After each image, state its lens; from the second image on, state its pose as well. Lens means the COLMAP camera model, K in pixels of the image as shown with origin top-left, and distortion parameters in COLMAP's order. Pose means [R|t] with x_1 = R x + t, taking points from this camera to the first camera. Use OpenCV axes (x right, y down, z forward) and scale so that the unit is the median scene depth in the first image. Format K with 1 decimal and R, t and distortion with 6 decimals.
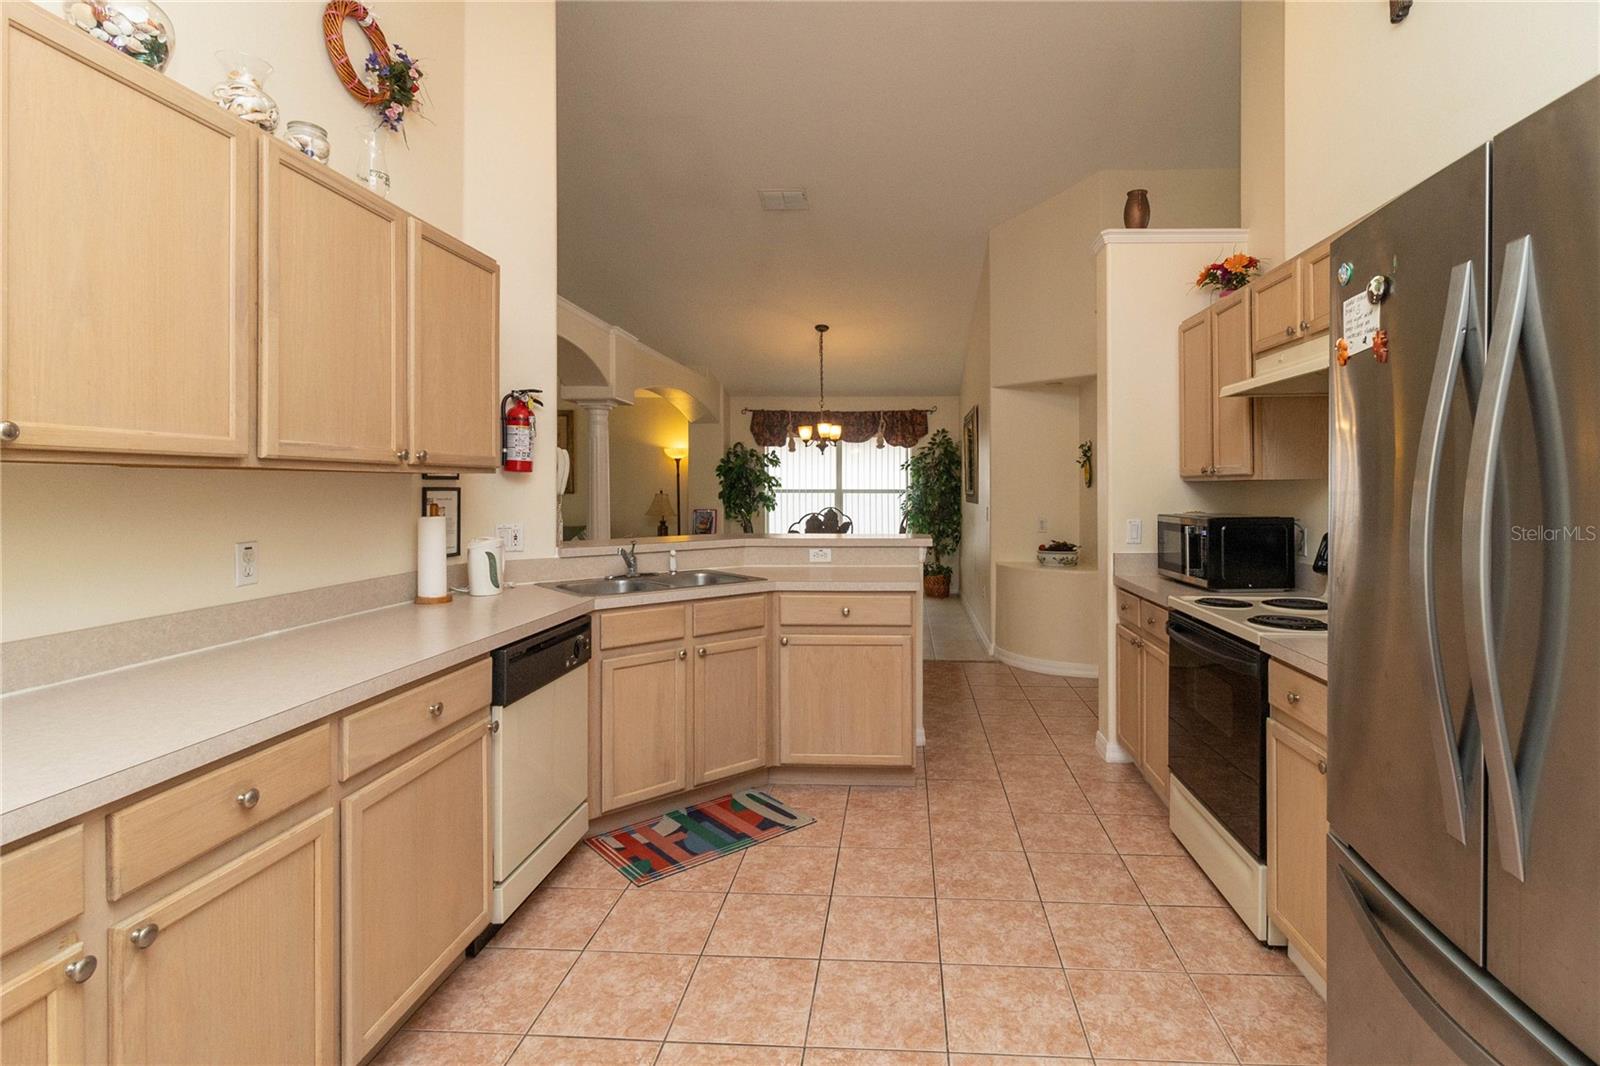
lens RADIAL K [[781.2, 0, 857.6], [0, 781.2, 484.0], [0, 0, 1]] dist [-0.000406, 0.000064]
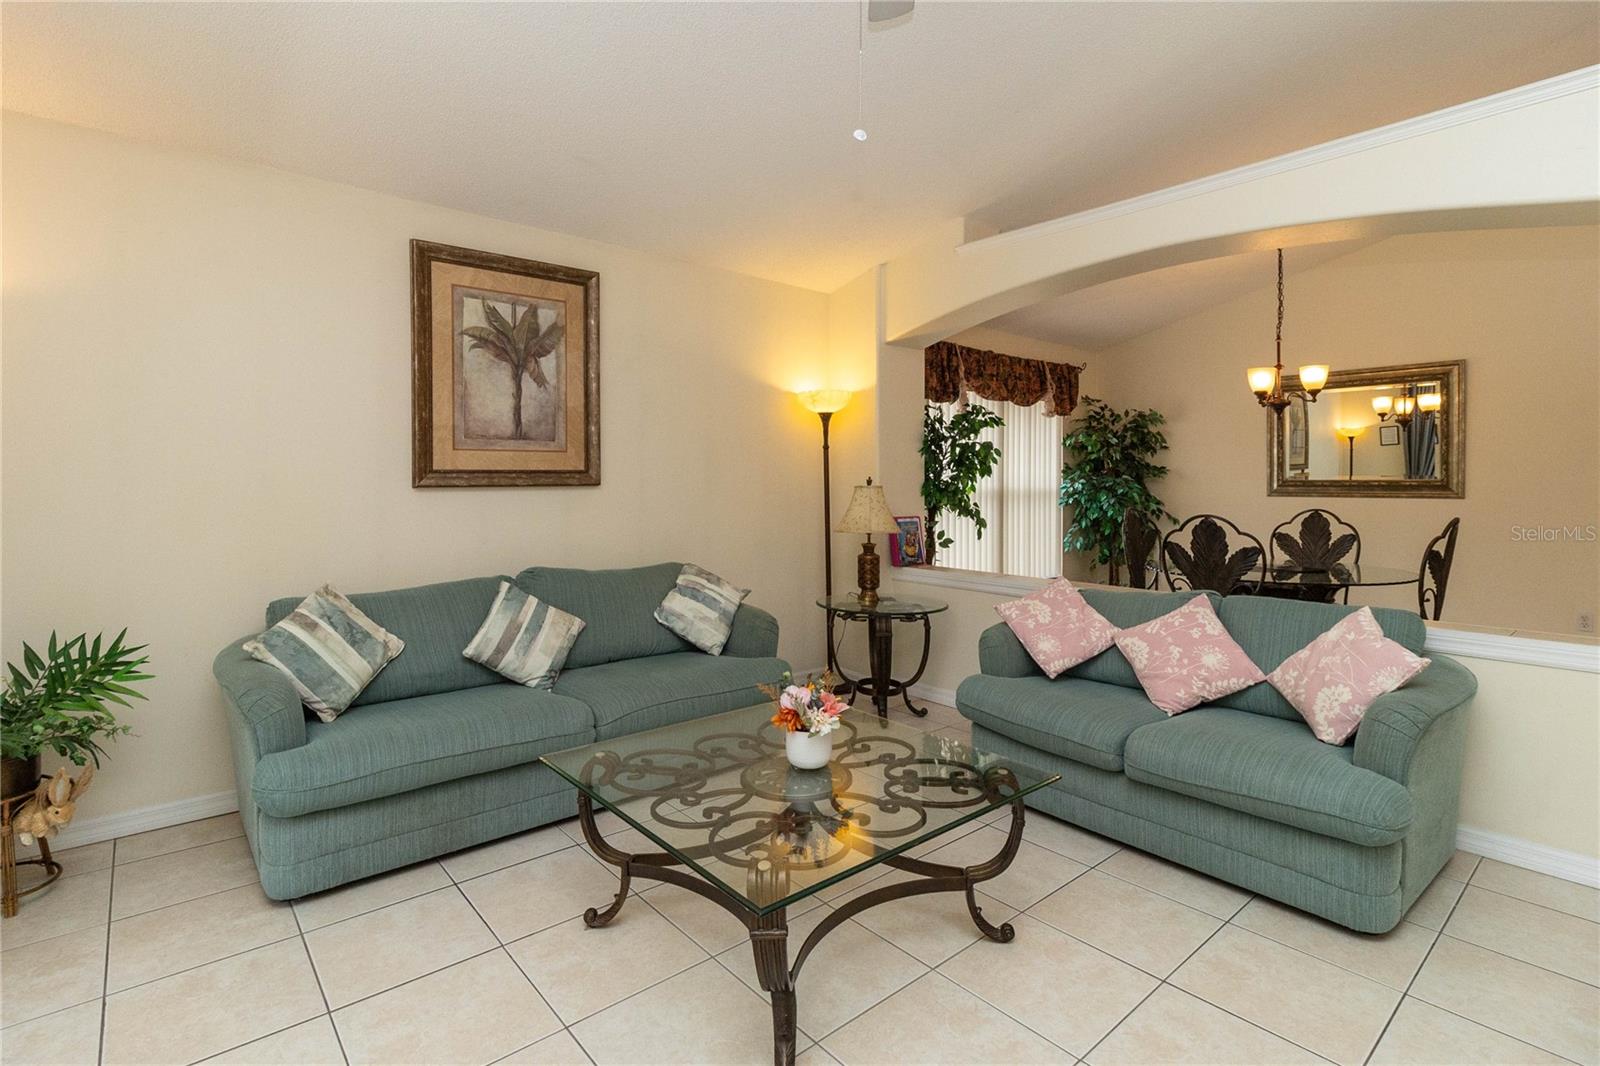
lens RADIAL K [[762.6, 0, 776.1], [0, 762.6, 480.2], [0, 0, 1]] dist [0.000348, -0.000198]
pose [[0.732705, 0.003421, 0.680538, -1.770349], [-0.006331, 0.999978, 0.001790, 0.025128], [-0.680517, -0.005620, 0.732711, 2.088101]]
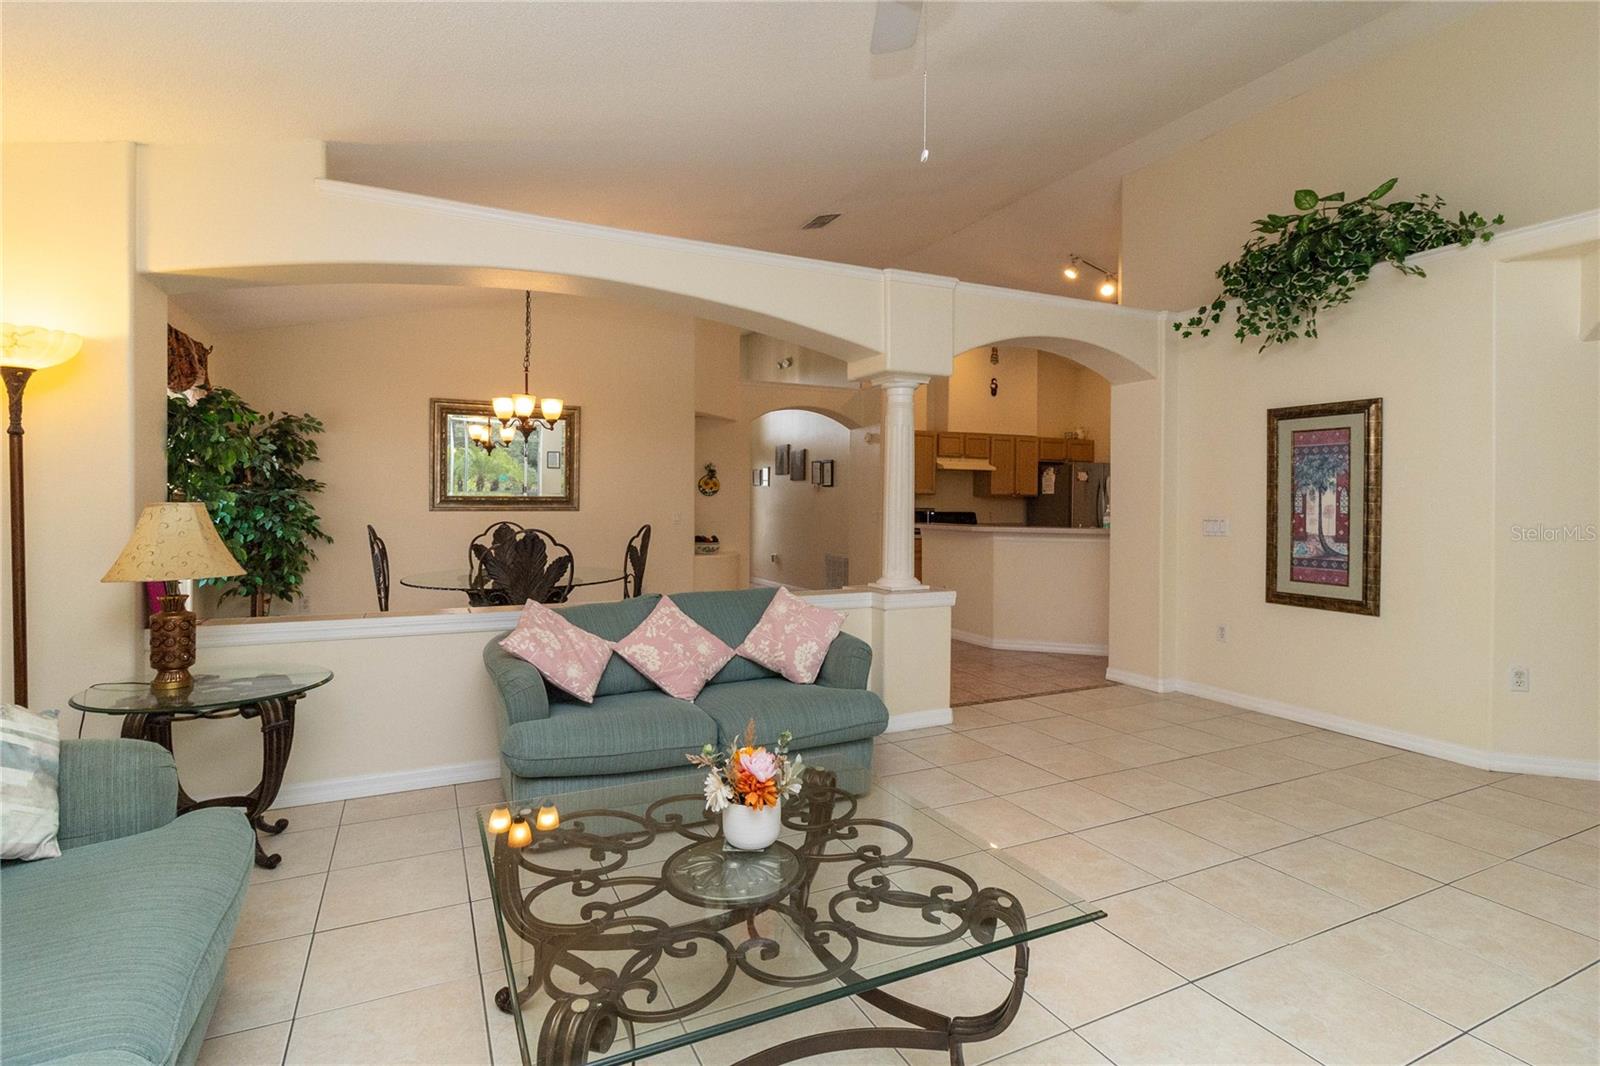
lens RADIAL K [[770.3, 0, 789.3], [0, 770.3, 510.5], [0, 0, 1]] dist [-0.001669, -0.000648]
pose [[-0.471272, -0.015025, 0.881860, -1.797420], [-0.012018, 0.999871, 0.010613, 0.027255], [-0.881906, -0.005596, -0.471392, 2.763621]]
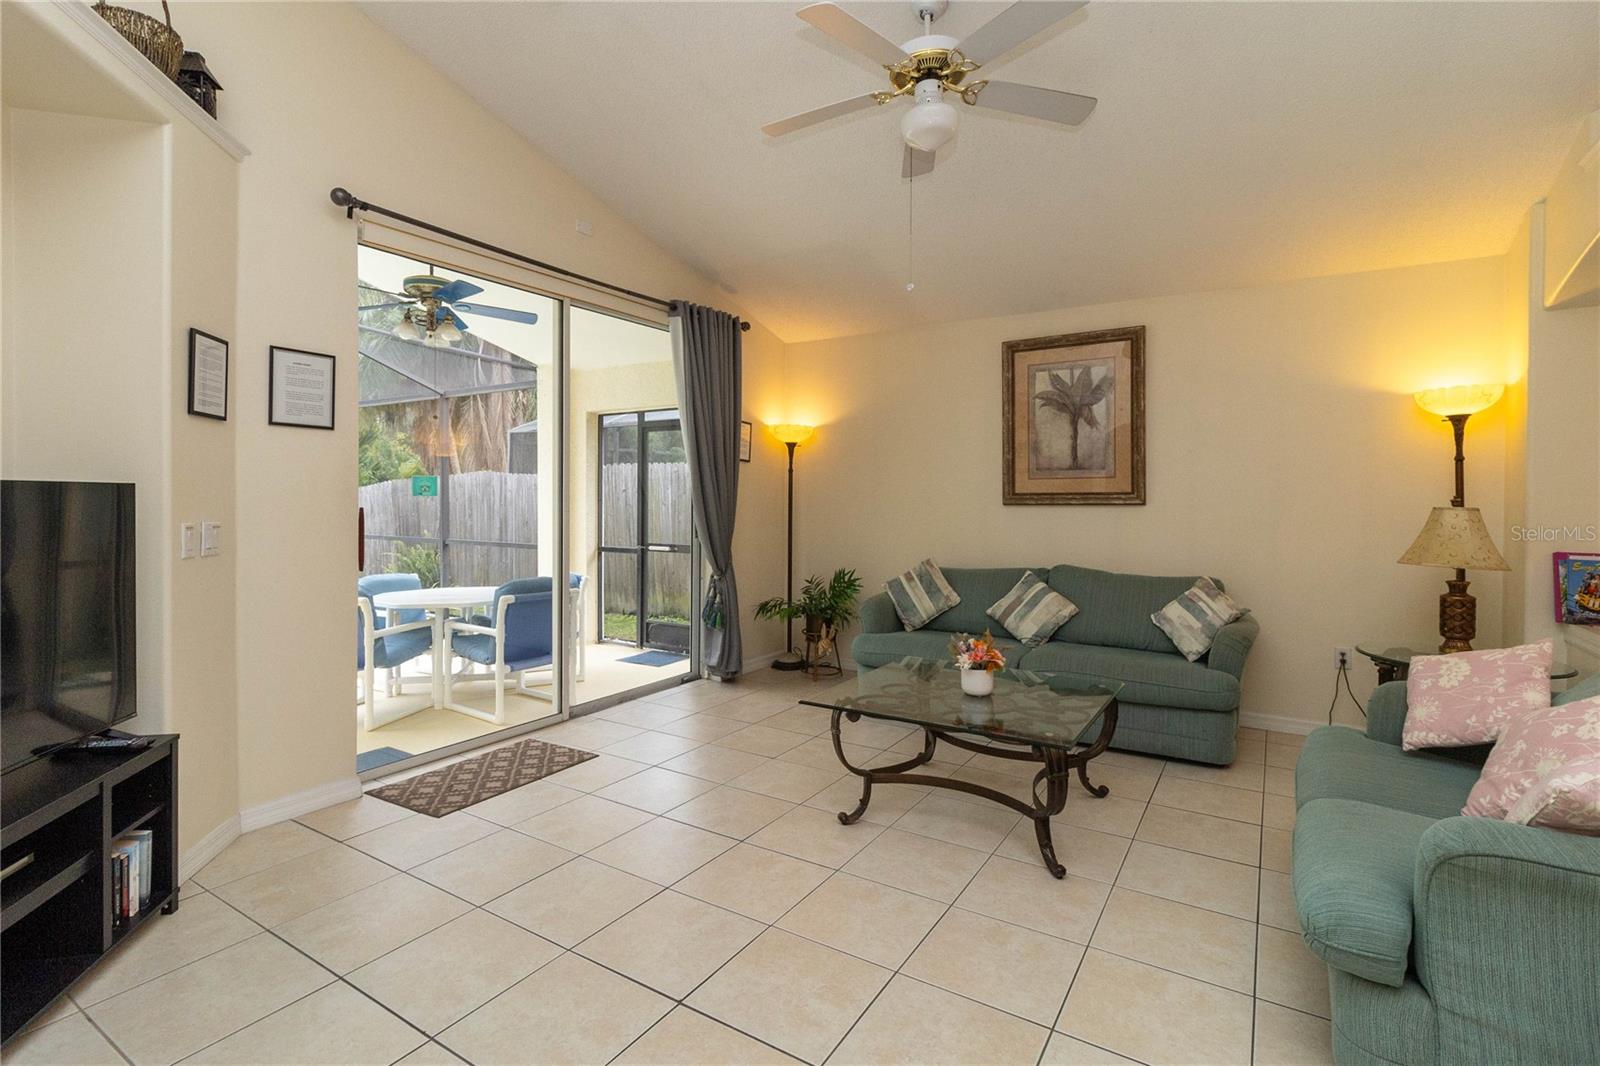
lens RADIAL K [[758.4, 0, 802.1], [0, 758.4, 495.2], [0, 0, 1]] dist [-0.018796, -0.000101]
pose [[0.873941, 0.002438, -0.486026, -1.029034], [-0.002786, 0.999996, 0.000007, 0.021395], [0.486024, 0.001348, 0.873944, 1.611858]]
